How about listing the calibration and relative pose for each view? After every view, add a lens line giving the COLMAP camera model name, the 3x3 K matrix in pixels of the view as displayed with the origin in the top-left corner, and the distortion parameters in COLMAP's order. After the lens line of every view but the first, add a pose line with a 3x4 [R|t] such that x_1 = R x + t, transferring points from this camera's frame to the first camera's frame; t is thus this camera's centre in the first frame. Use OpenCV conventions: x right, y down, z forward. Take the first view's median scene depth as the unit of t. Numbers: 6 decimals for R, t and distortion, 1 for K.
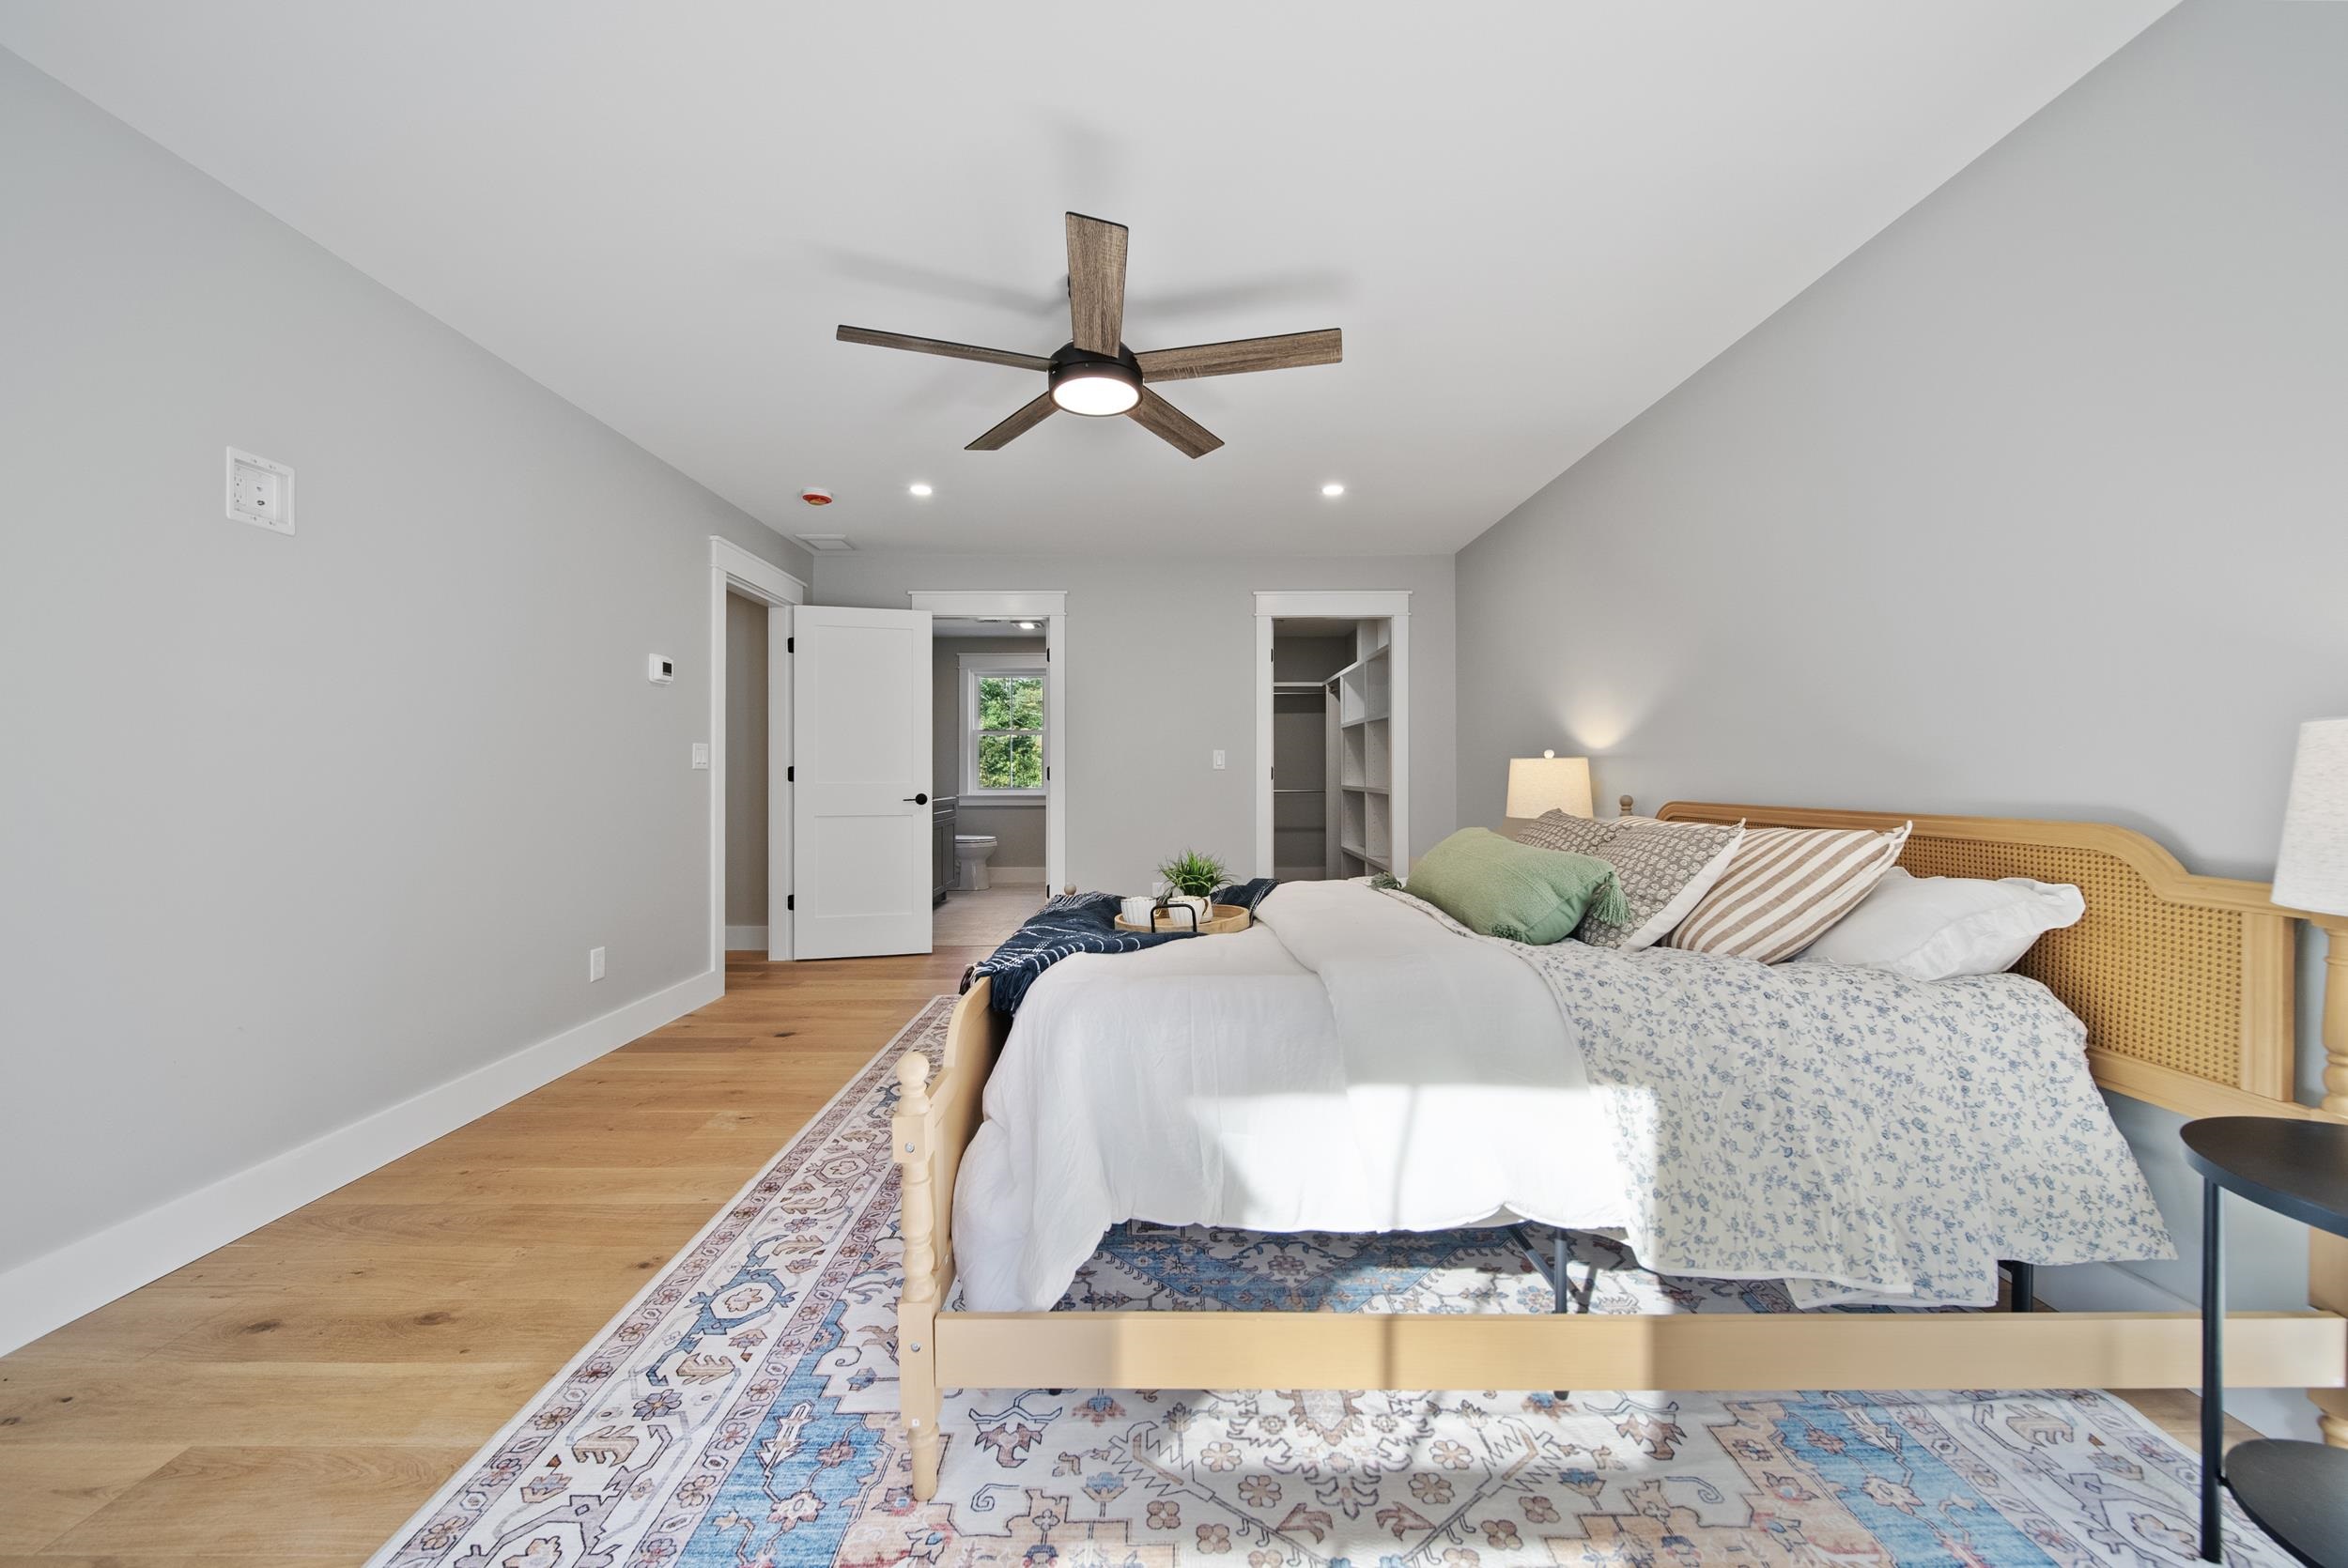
lens RADIAL K [[842.3, 0, 1166.5], [0, 842.3, 775.1], [0, 0, 1]] dist [0.001704, -0.002070]
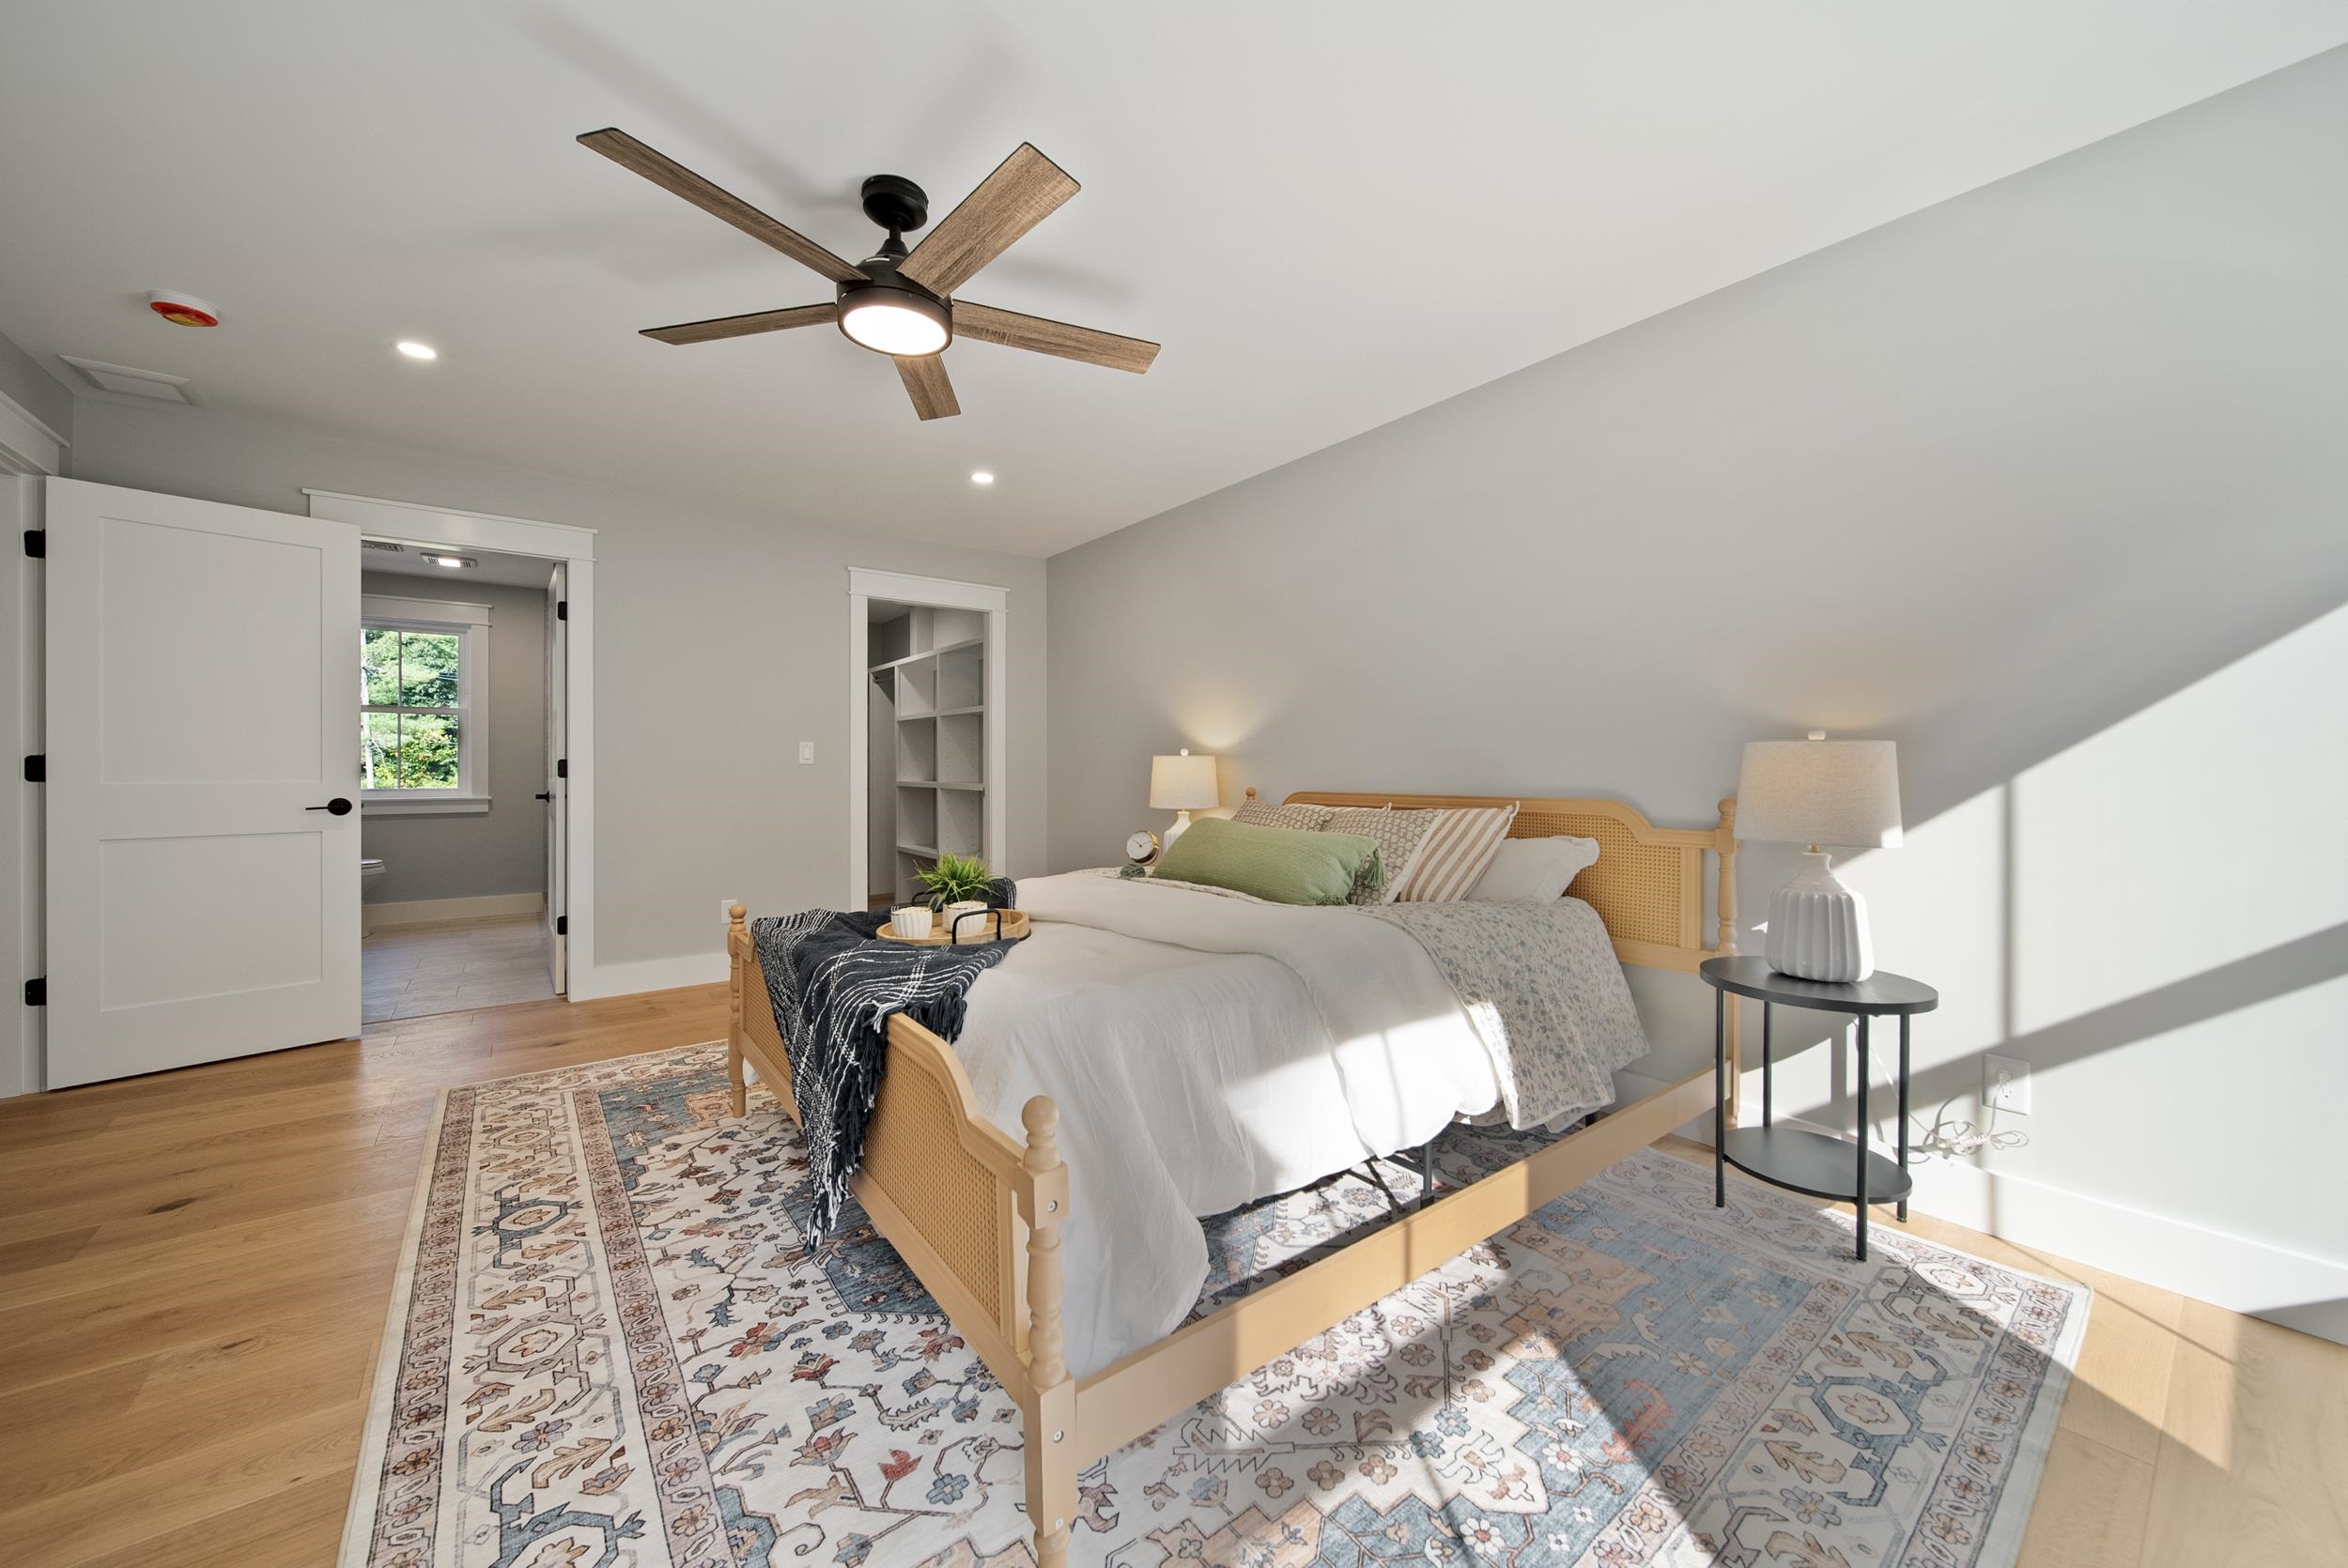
lens RADIAL K [[858.6, 0, 1184.3], [0, 858.6, 774.5], [0, 0, 1]] dist [0.005242, -0.003628]
pose [[0.788916, -0.001984, 0.614498, -0.512478], [-0.000430, 0.999993, 0.003781, 0.000994], [-0.614501, -0.003247, 0.788909, 0.162050]]
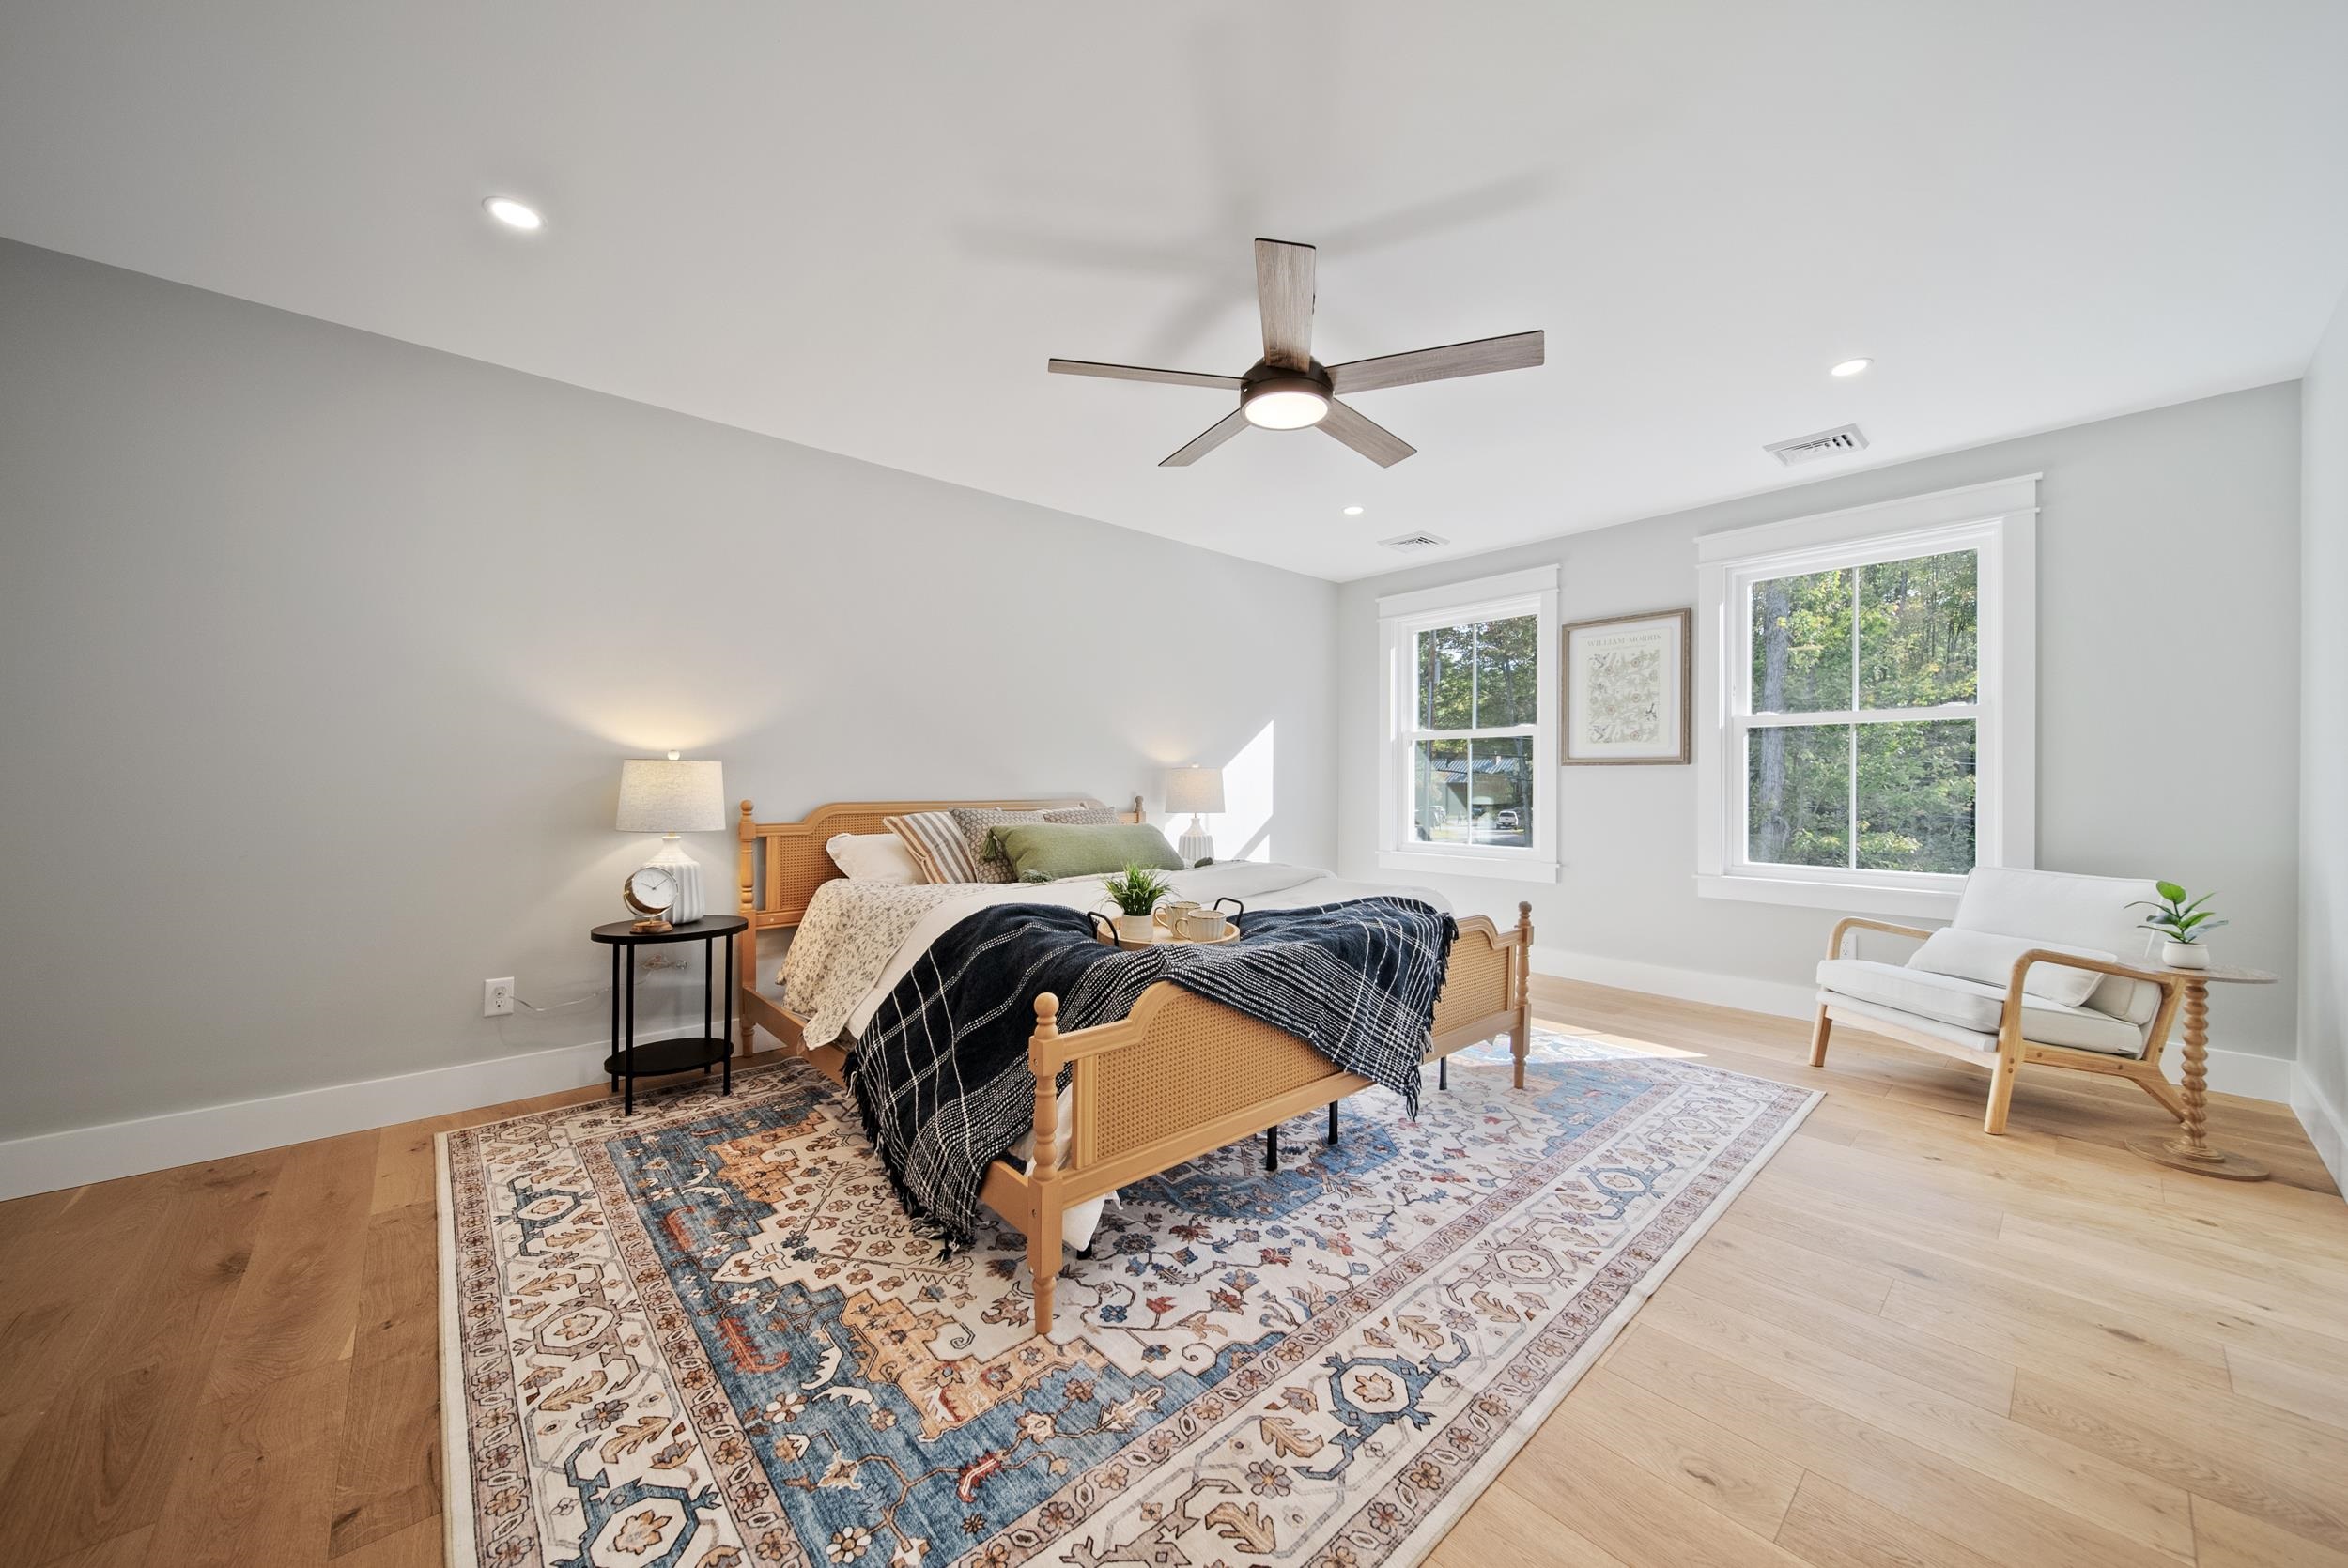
lens RADIAL K [[830.1, 0, 1175.0], [0, 830.1, 789.5], [0, 0, 1]] dist [0.001928, -0.002580]
pose [[-0.665834, -0.008928, 0.746046, -0.976819], [-0.001511, 0.999942, 0.010618, -0.001302], [-0.746098, 0.005943, -0.665809, 2.319131]]
